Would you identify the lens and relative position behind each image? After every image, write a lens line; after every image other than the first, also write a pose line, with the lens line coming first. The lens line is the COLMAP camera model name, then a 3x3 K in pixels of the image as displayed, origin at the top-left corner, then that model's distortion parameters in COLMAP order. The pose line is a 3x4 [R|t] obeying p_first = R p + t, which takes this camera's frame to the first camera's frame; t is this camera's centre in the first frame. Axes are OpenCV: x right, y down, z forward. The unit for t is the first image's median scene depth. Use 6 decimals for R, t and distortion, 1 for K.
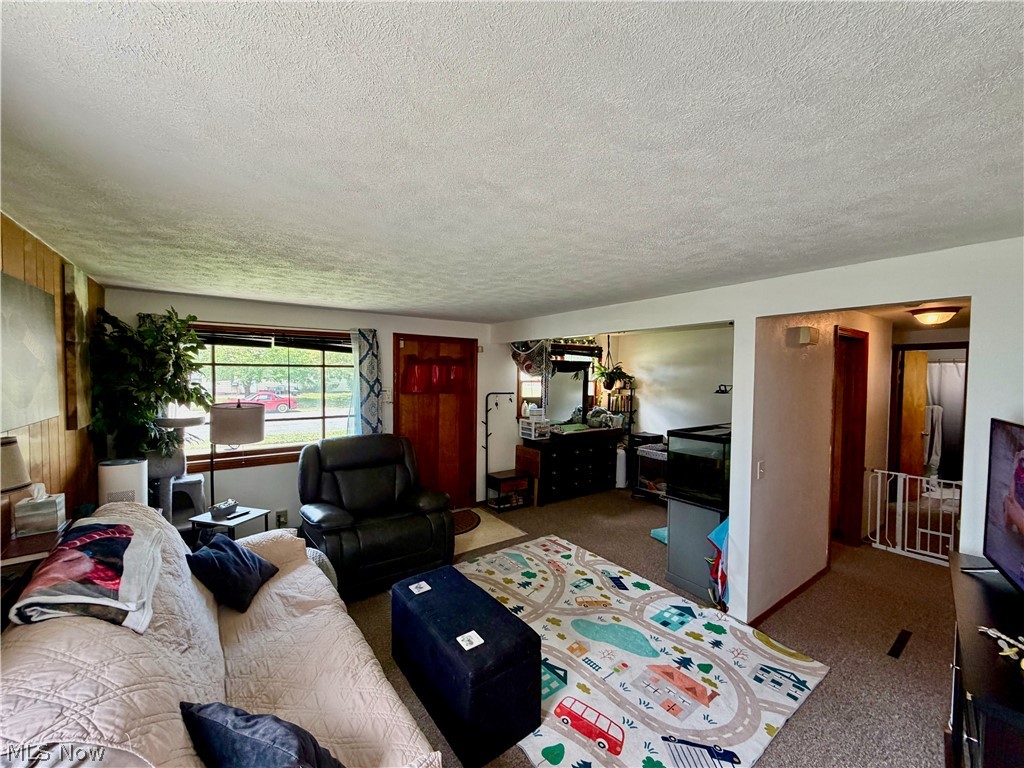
lens RADIAL K [[406.6, 0, 508.5], [0, 406.6, 387.1], [0, 0, 1]] dist [-0.000811, -0.000258]
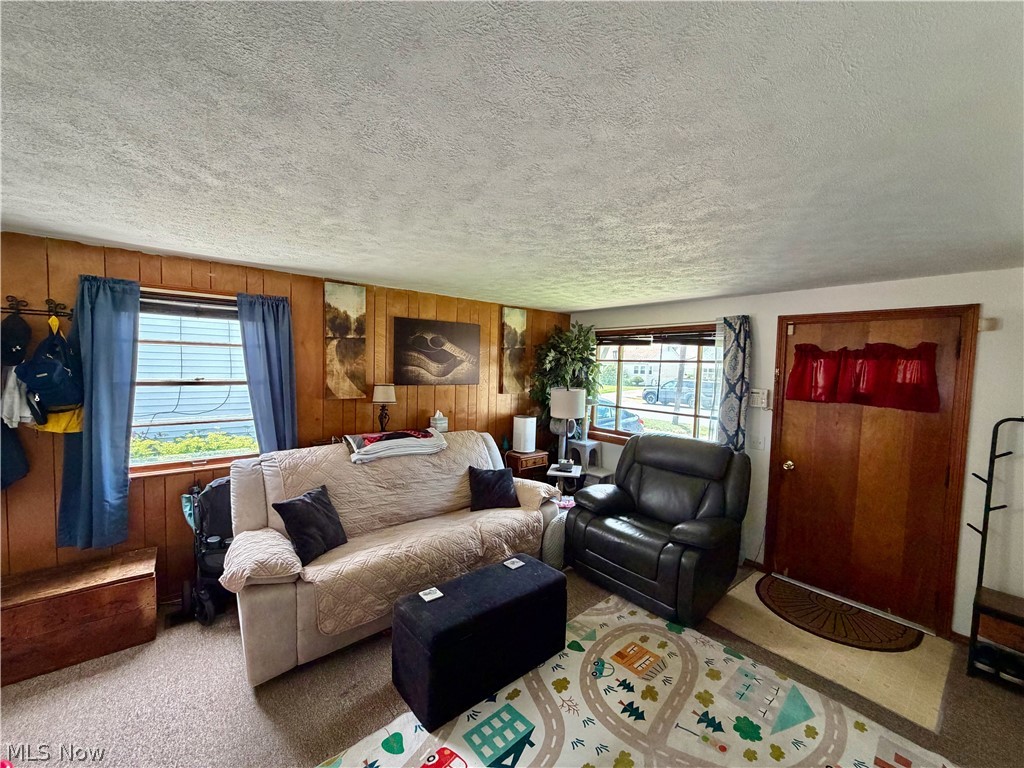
lens RADIAL K [[406.6, 0, 508.5], [0, 406.6, 387.1], [0, 0, 1]] dist [-0.000811, -0.000258]
pose [[0.061853, 0.045354, -0.997054, 0.556304], [-0.062214, 0.997200, 0.041501, -0.005389], [0.996144, 0.059464, 0.064501, 0.606217]]
